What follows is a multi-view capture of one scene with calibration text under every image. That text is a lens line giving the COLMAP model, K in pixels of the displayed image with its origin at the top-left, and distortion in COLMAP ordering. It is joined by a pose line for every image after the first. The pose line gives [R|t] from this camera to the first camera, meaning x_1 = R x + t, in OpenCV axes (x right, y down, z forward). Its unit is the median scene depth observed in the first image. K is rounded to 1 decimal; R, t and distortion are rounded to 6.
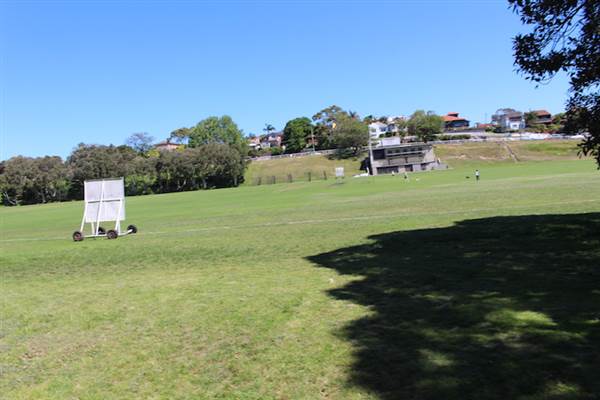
lens RADIAL K [[484.0, 0, 300.0], [0, 484.0, 200.0], [0, 0, 1]] dist [-0.157854, 0.109949]
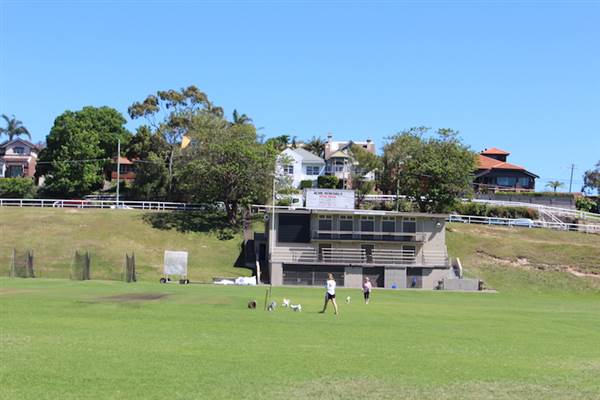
lens RADIAL K [[1084.5, 0, 313.5], [0, 1084.5, 200.0], [0, 0, 1]] dist [0.020537, 0.059518]
pose [[0.975598, 0.132857, 0.174805, 0.029897], [-0.110046, 0.984810, -0.134310, -0.008139], [-0.189994, 0.111796, 0.975399, 0.181994]]
